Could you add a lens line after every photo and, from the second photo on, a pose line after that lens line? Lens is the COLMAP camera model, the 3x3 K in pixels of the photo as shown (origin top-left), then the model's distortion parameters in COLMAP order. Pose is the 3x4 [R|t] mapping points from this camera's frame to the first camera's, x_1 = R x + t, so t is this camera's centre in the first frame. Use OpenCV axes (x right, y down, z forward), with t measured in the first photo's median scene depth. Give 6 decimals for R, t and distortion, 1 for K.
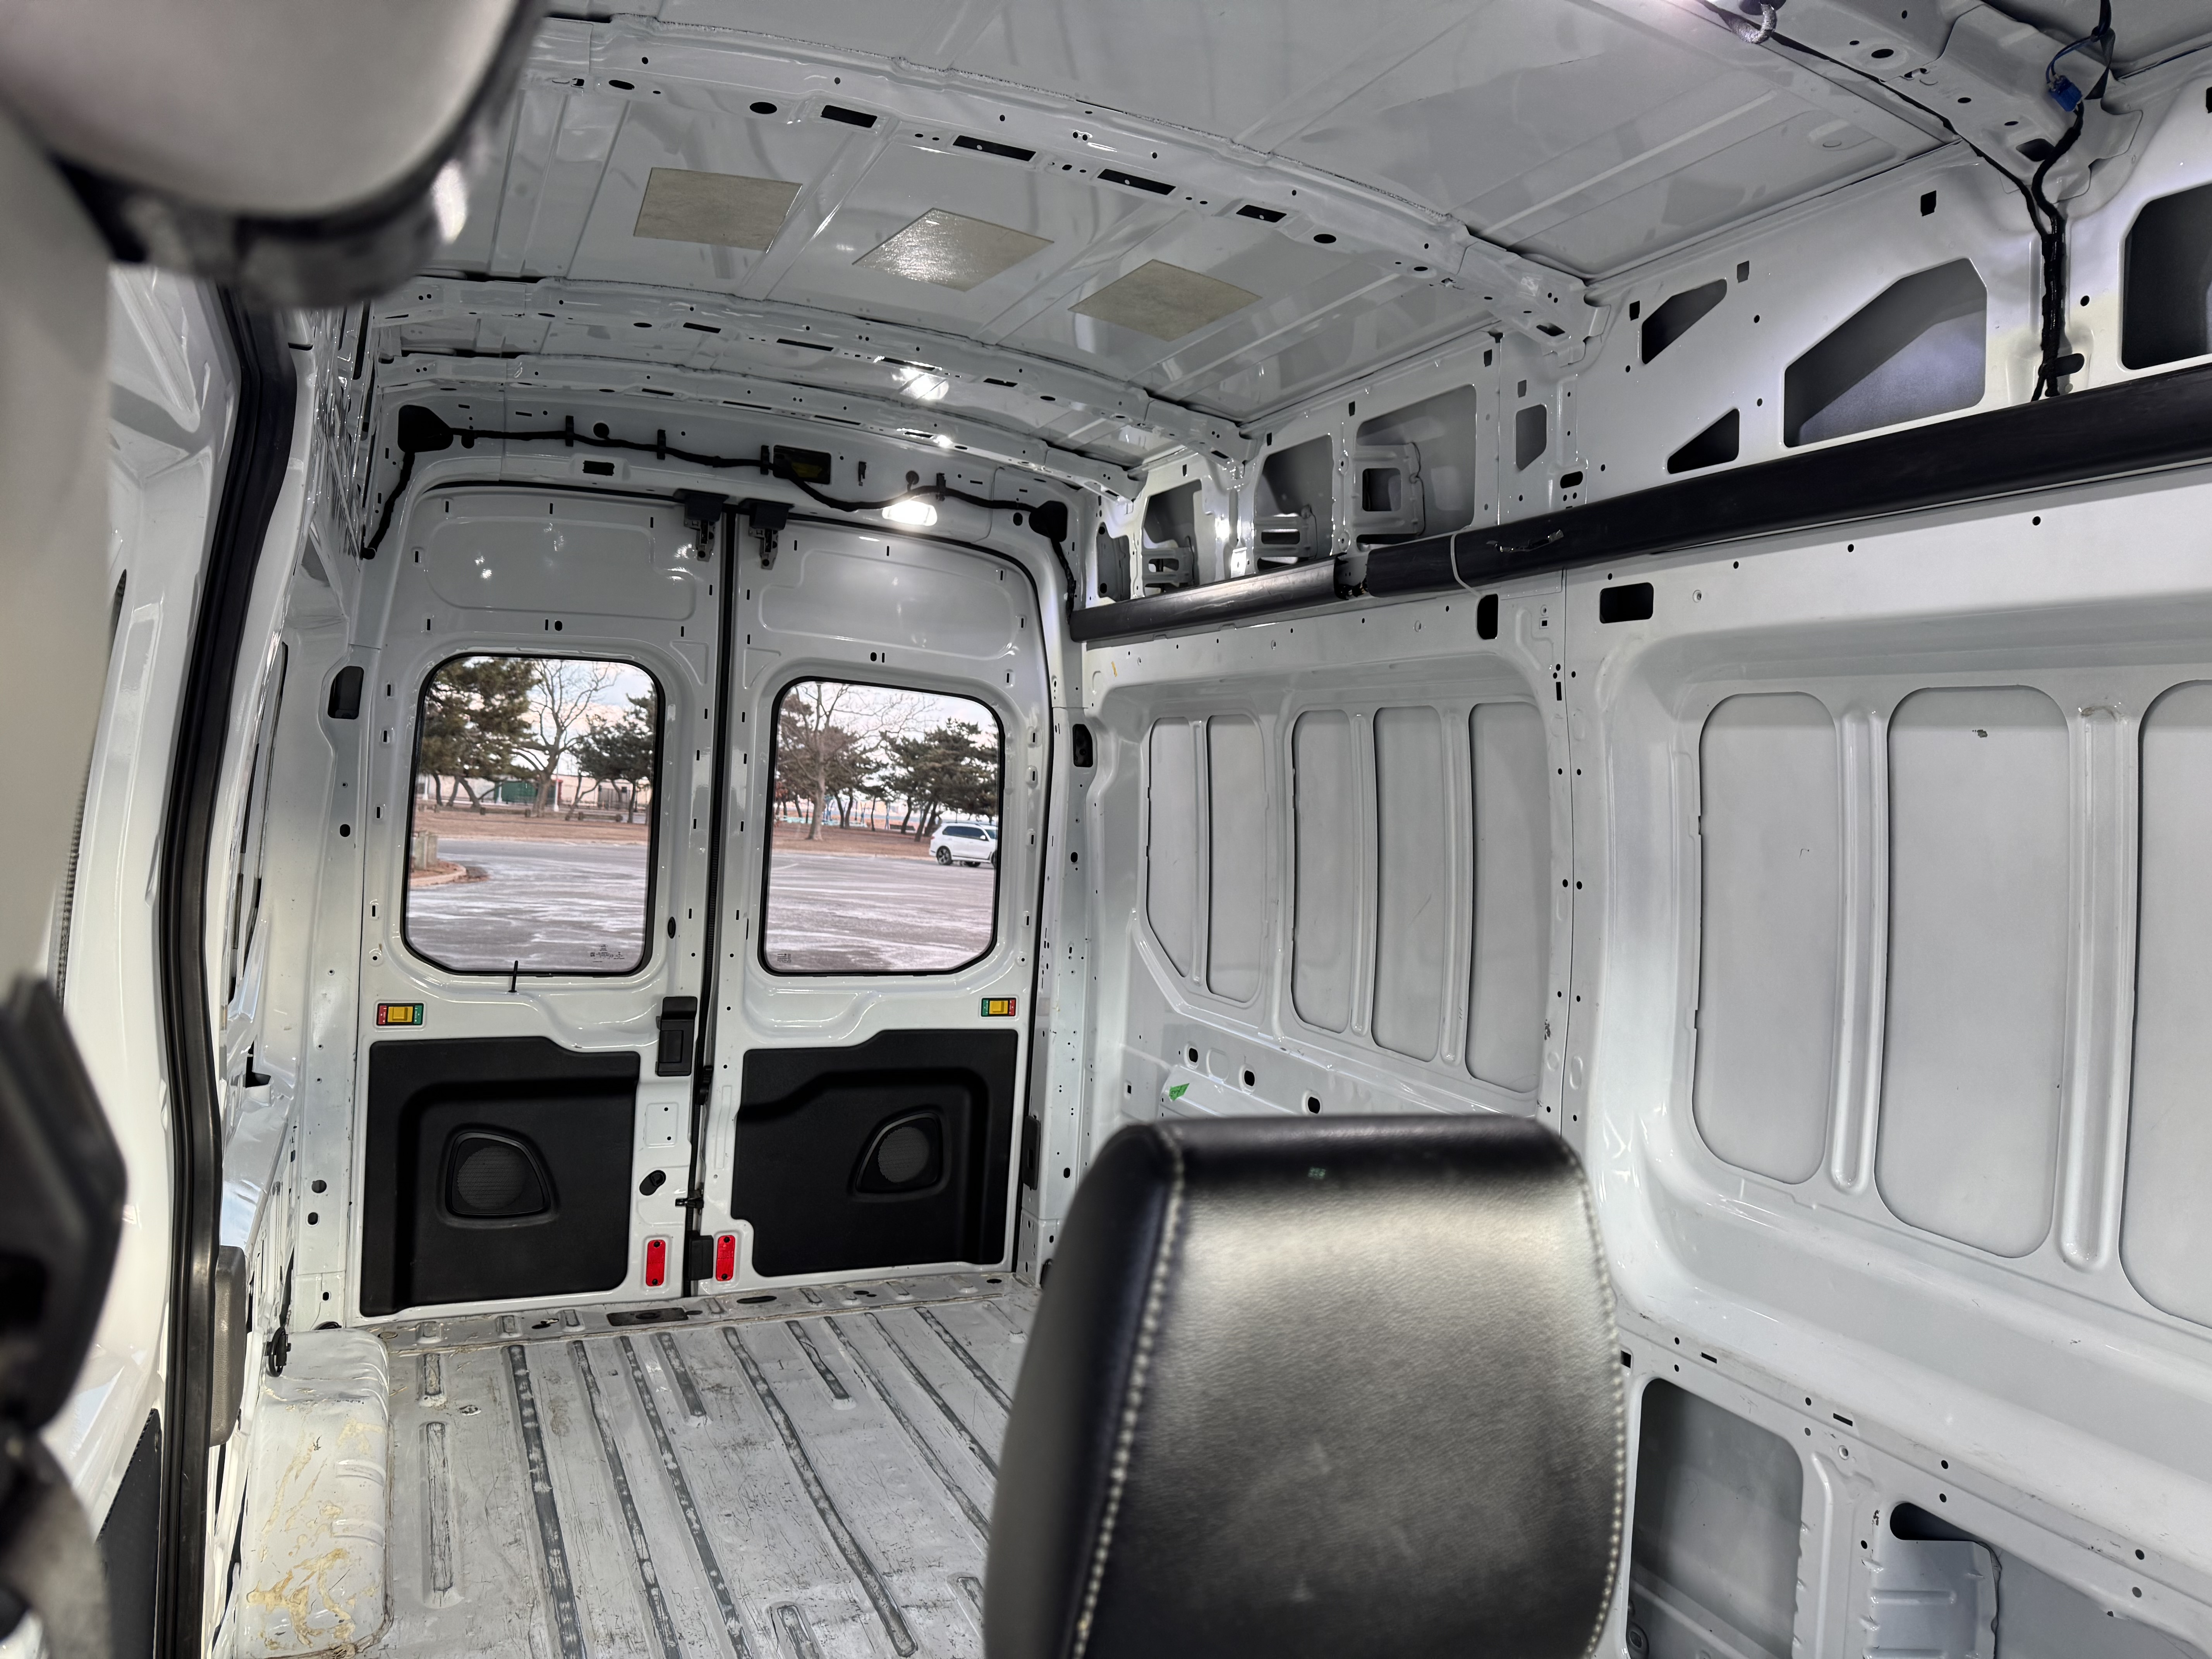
lens RADIAL K [[1539.6, 0, 1099.7], [0, 1539.6, 827.8], [0, 0, 1]] dist [0.021969, -0.032135]
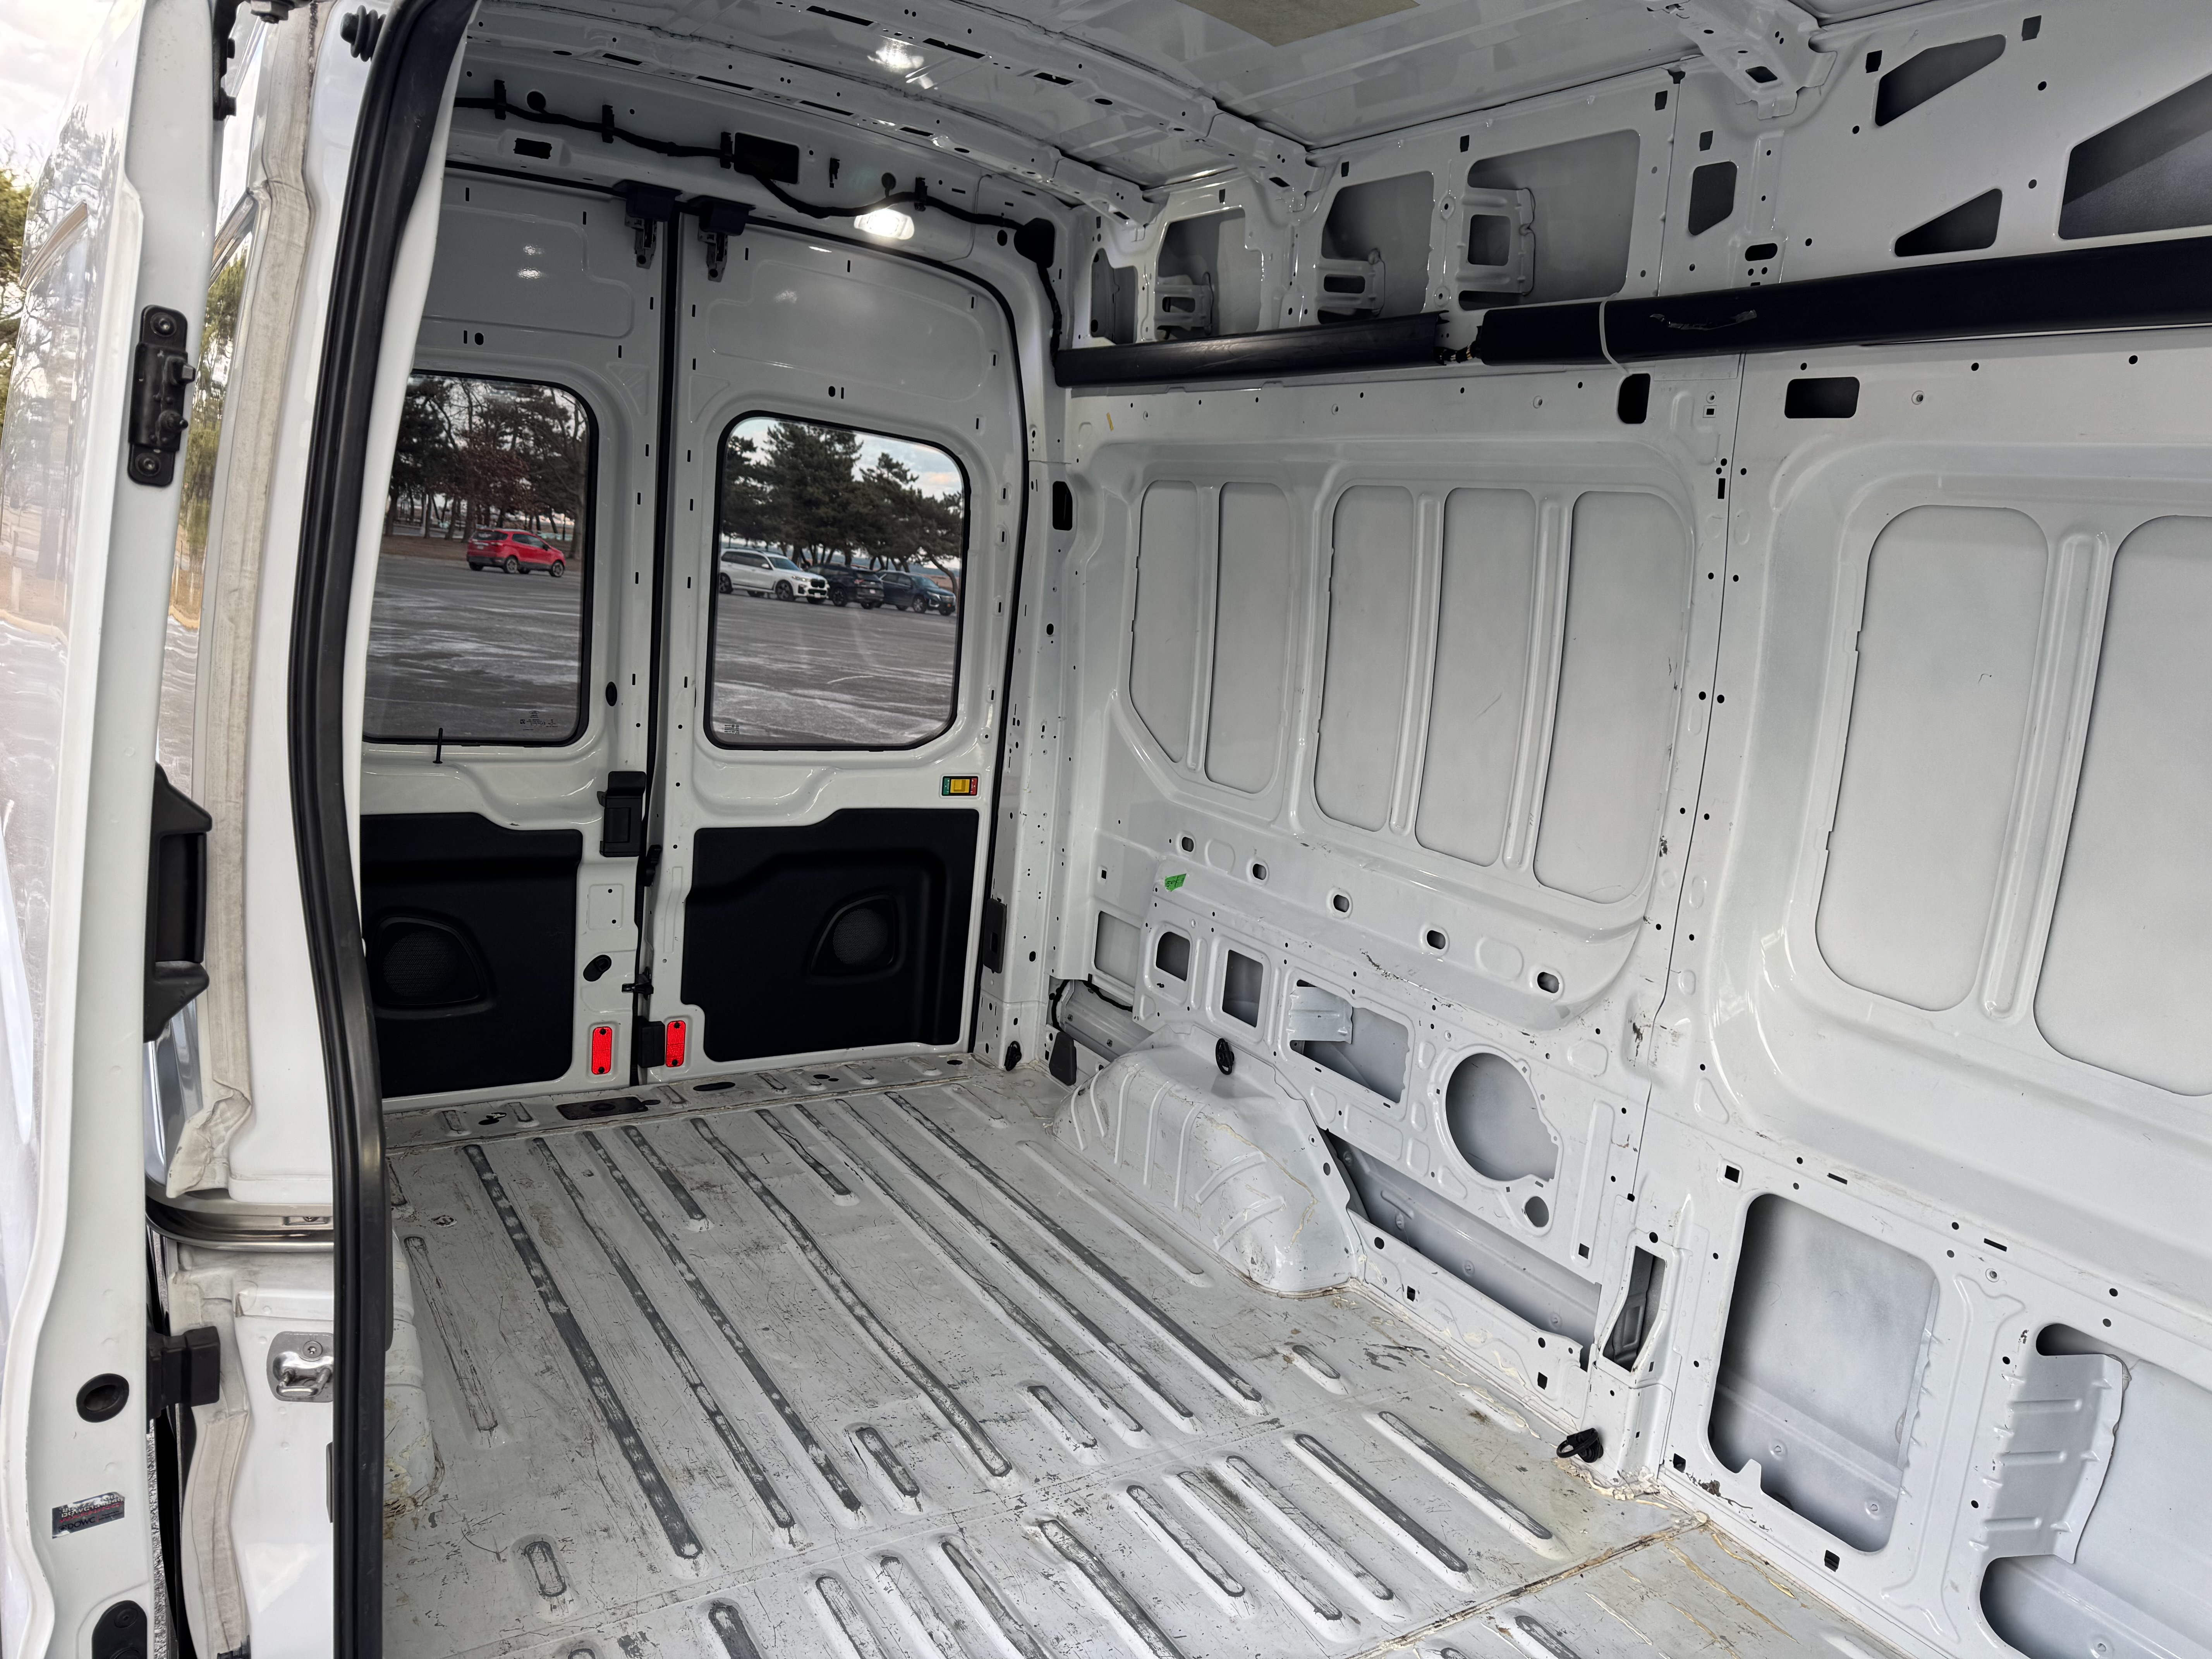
lens RADIAL K [[1558.1, 0, 1104.1], [0, 1558.1, 824.6], [0, 0, 1]] dist [0.041589, -0.046275]
pose [[0.990236, 0.008853, 0.139119, -0.134278], [-0.032280, 0.985418, 0.167061, -0.023839], [-0.135611, -0.169921, 0.976082, 0.063078]]
